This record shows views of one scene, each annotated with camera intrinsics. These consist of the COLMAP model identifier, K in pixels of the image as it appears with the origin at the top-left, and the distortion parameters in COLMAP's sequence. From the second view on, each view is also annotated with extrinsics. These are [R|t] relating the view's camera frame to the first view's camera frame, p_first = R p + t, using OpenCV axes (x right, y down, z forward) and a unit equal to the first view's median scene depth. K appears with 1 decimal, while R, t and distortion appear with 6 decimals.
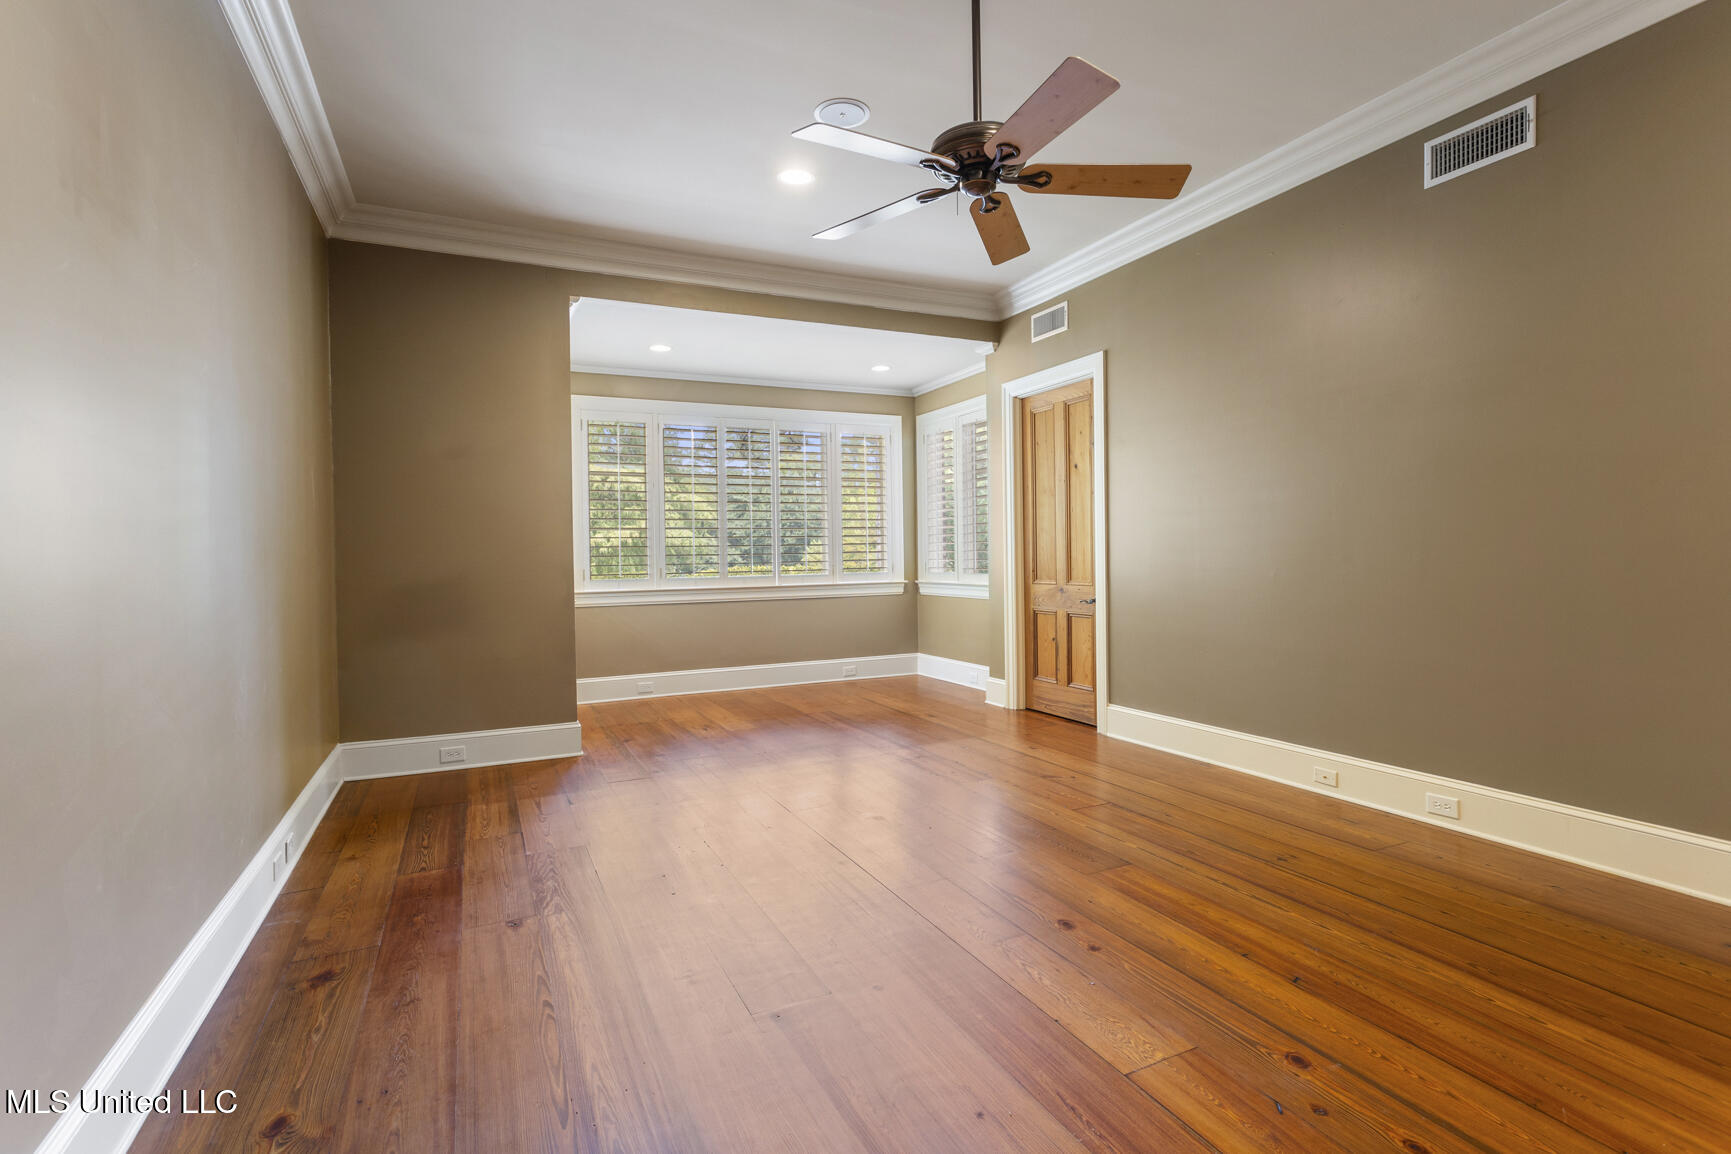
lens RADIAL K [[844.5, 0, 875.0], [0, 844.5, 575.2], [0, 0, 1]] dist [0.000531, 0.002367]
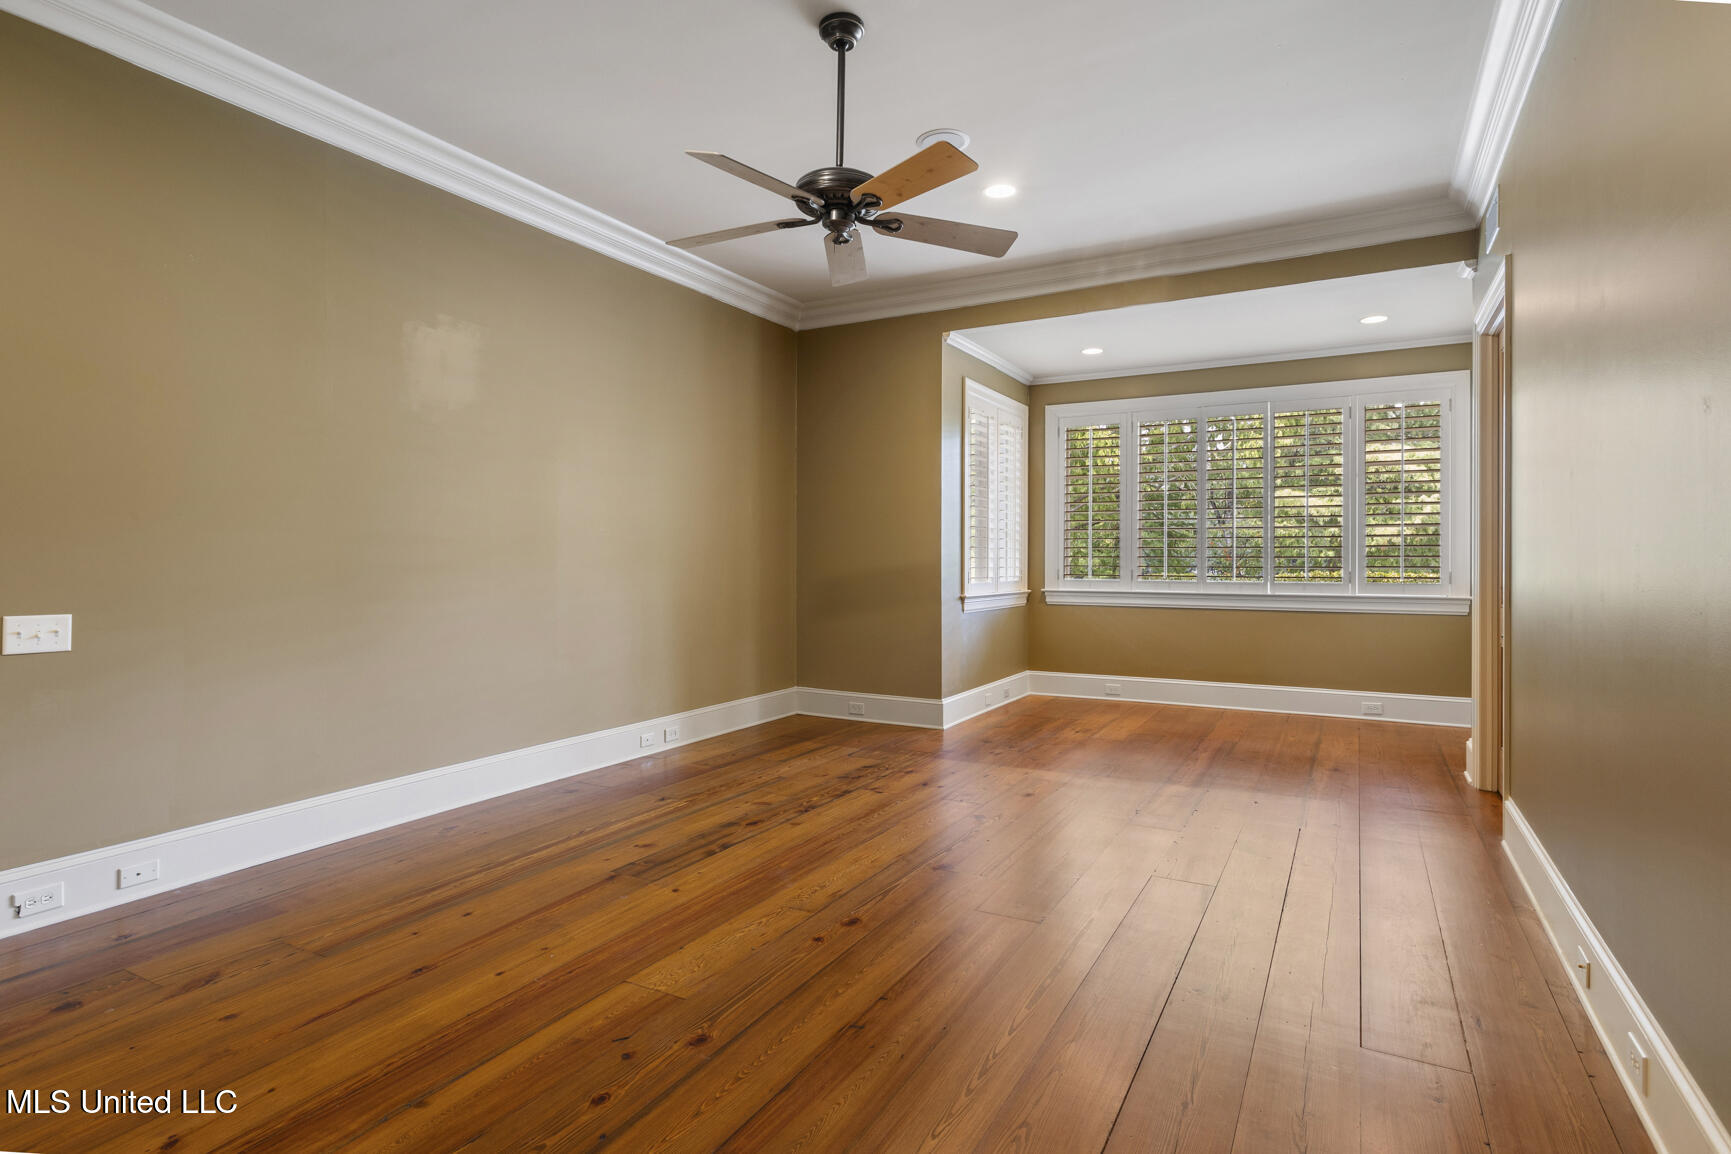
lens RADIAL K [[921.7, 0, 867.2], [0, 921.7, 561.5], [0, 0, 1]] dist [-0.005637, 0.000133]
pose [[0.560317, 0.019321, -0.828053, 0.666701], [-0.031691, 0.999496, 0.001877, -0.015322], [0.827671, 0.025190, 0.560647, 0.217978]]
